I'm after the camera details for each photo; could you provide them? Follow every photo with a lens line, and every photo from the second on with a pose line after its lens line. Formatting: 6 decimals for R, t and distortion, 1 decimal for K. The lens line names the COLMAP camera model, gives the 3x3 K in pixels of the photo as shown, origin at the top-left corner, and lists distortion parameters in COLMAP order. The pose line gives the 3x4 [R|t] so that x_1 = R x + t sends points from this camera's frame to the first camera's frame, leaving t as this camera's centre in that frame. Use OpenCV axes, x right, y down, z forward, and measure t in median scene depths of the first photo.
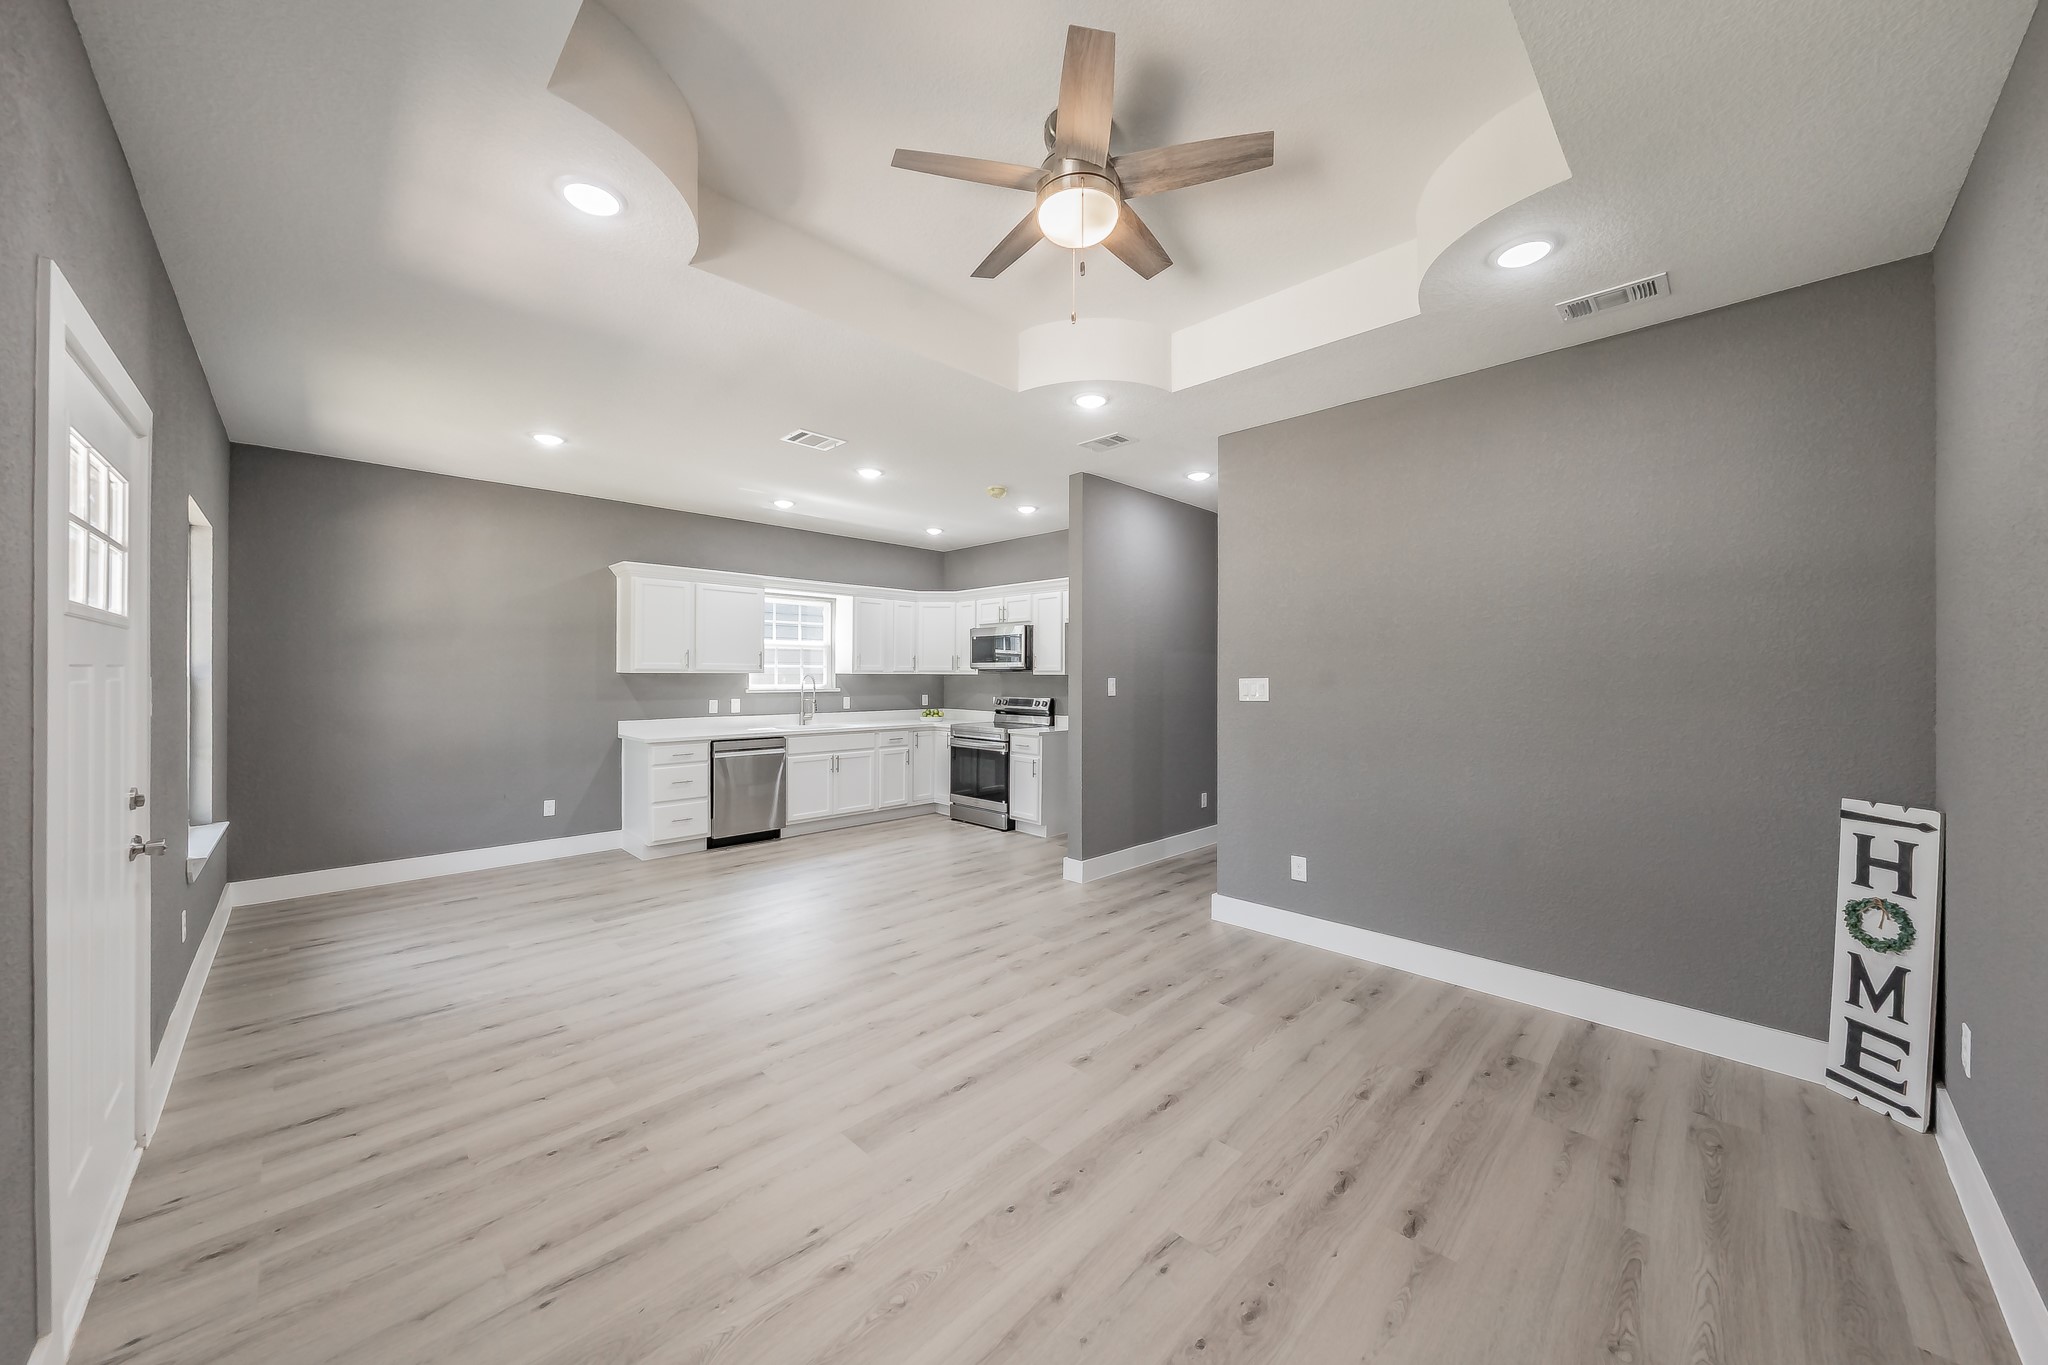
lens RADIAL K [[722.1, 0, 1003.2], [0, 722.1, 675.3], [0, 0, 1]] dist [-0.000210, -0.000115]
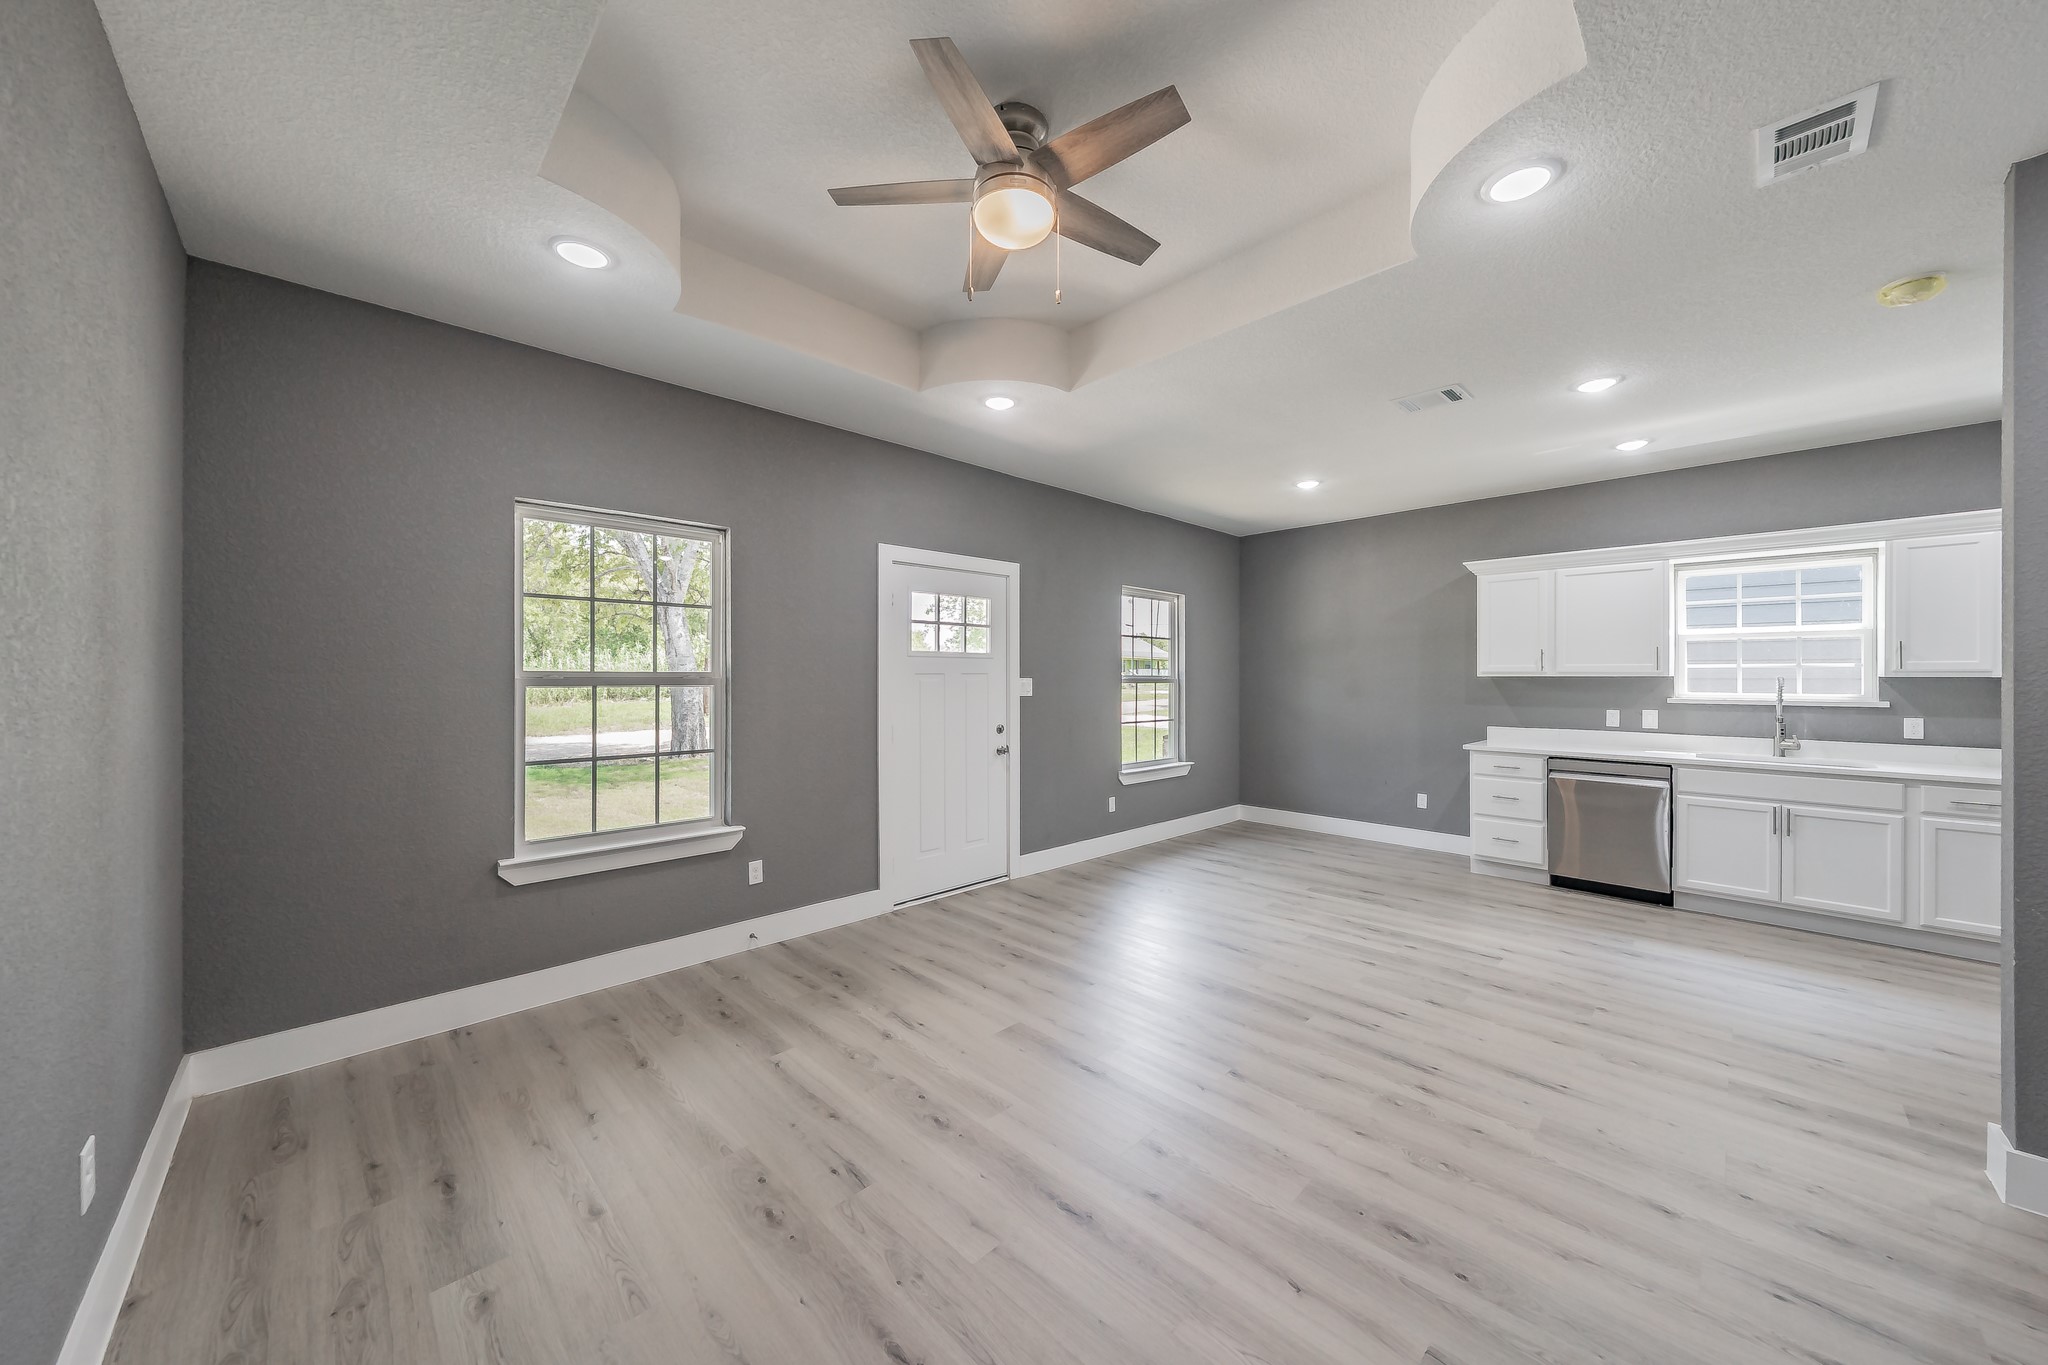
lens RADIAL K [[710.8, 0, 1034.8], [0, 710.8, 678.4], [0, 0, 1]] dist [-0.000106, 0.000045]
pose [[0.013316, -0.000503, -0.999911, 0.662937], [-0.002144, 0.999998, -0.000532, 0.001887], [0.999909, 0.002151, 0.013315, 0.619263]]
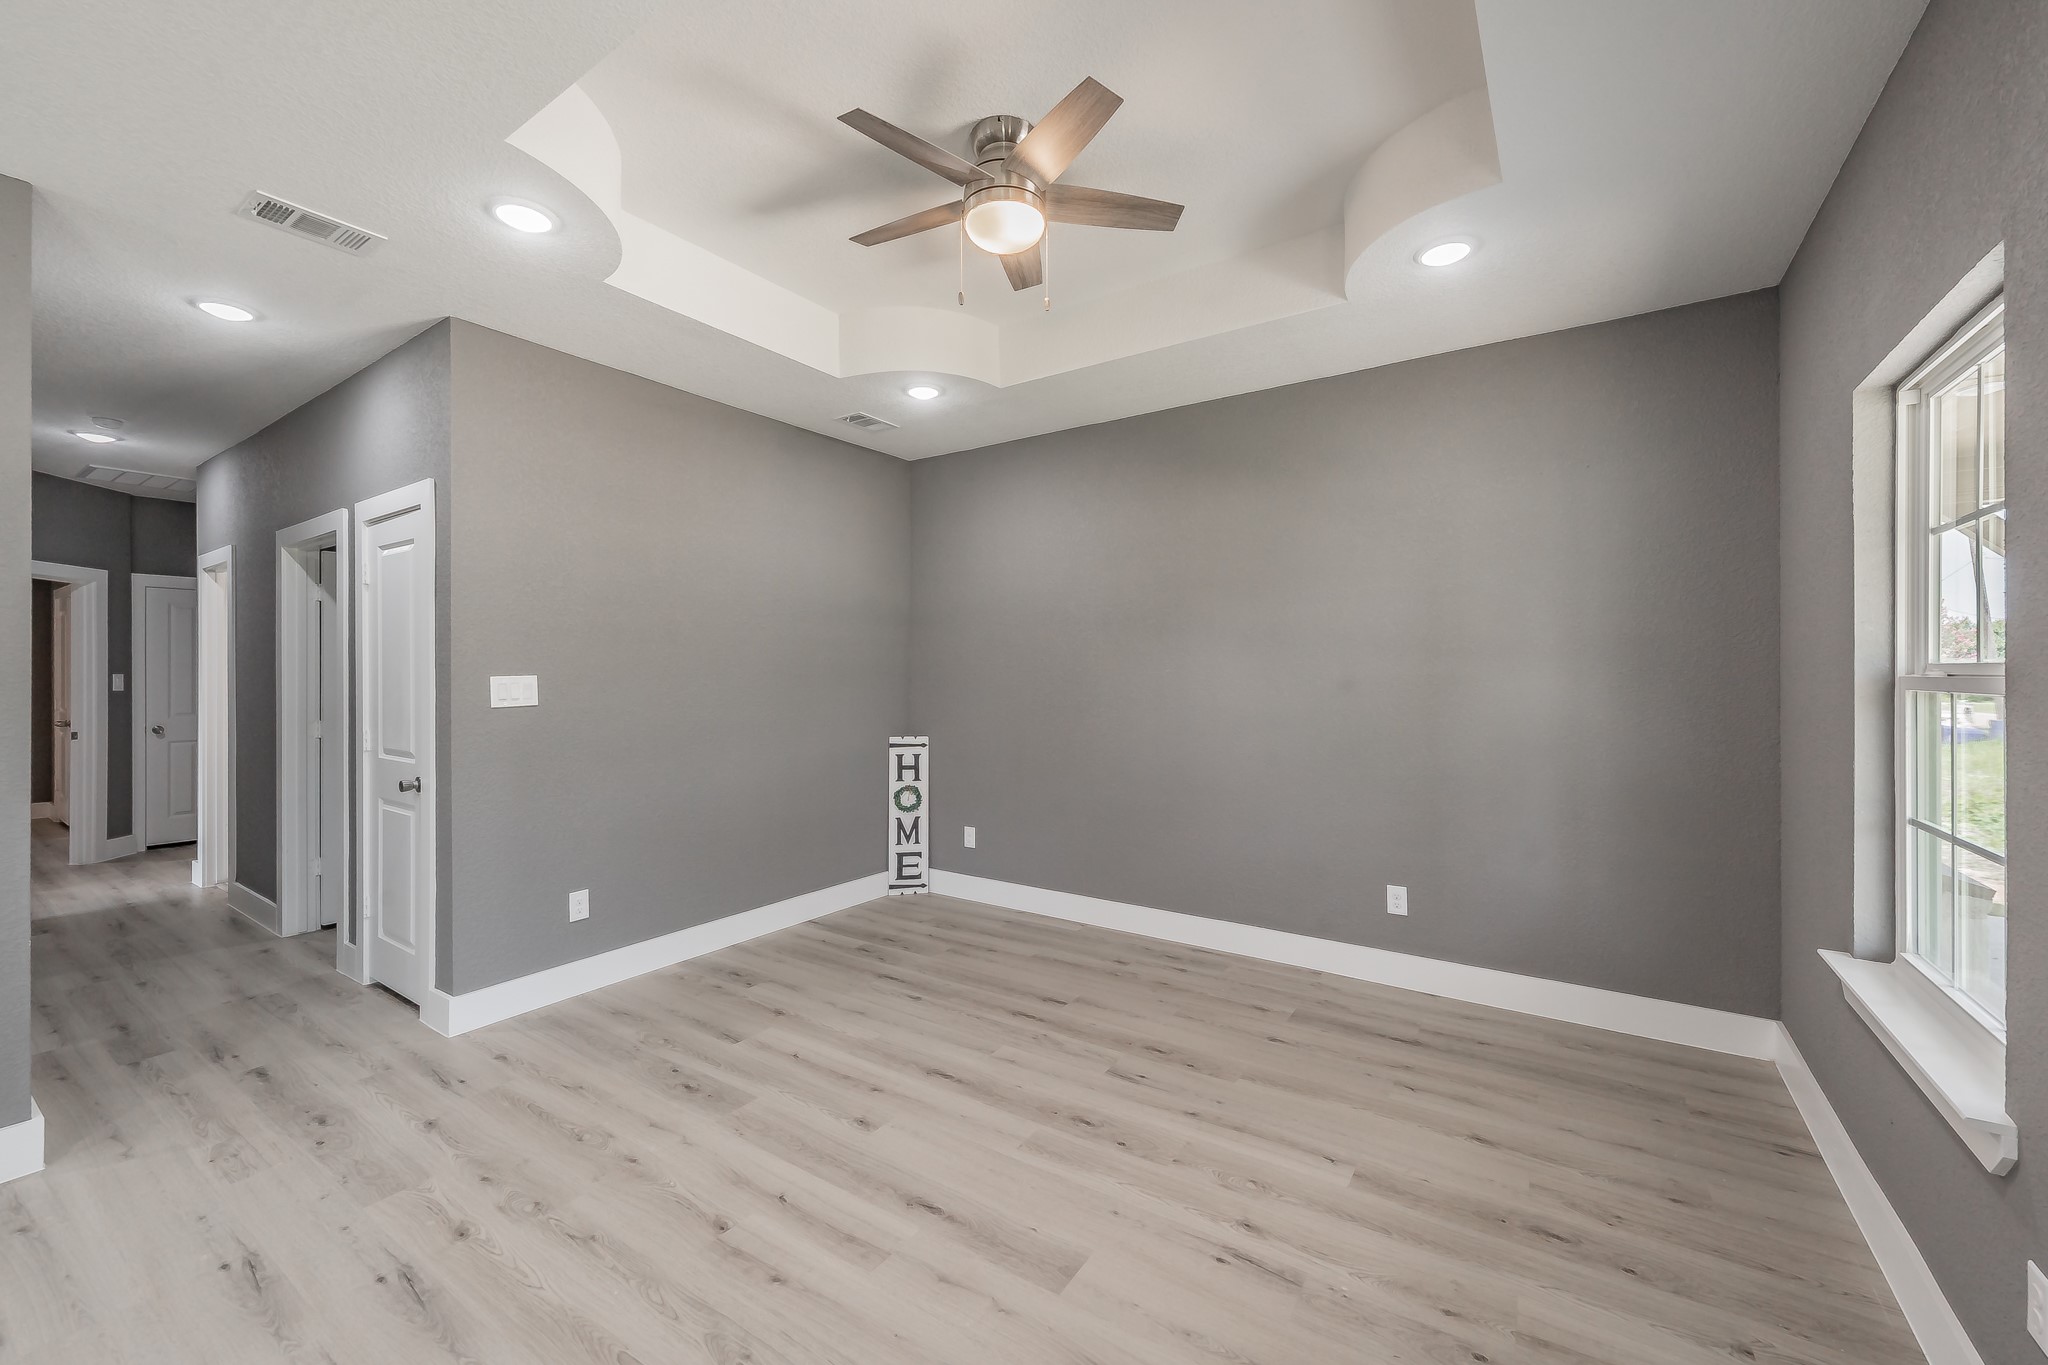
lens RADIAL K [[799.7, 0, 1011.9], [0, 799.7, 672.7], [0, 0, 1]] dist [0.031676, -0.010641]
pose [[-0.190086, -0.002322, 0.981765, -0.622135], [-0.001304, 0.999997, 0.002113, -0.000150], [-0.981767, -0.000878, -0.190088, 0.731839]]
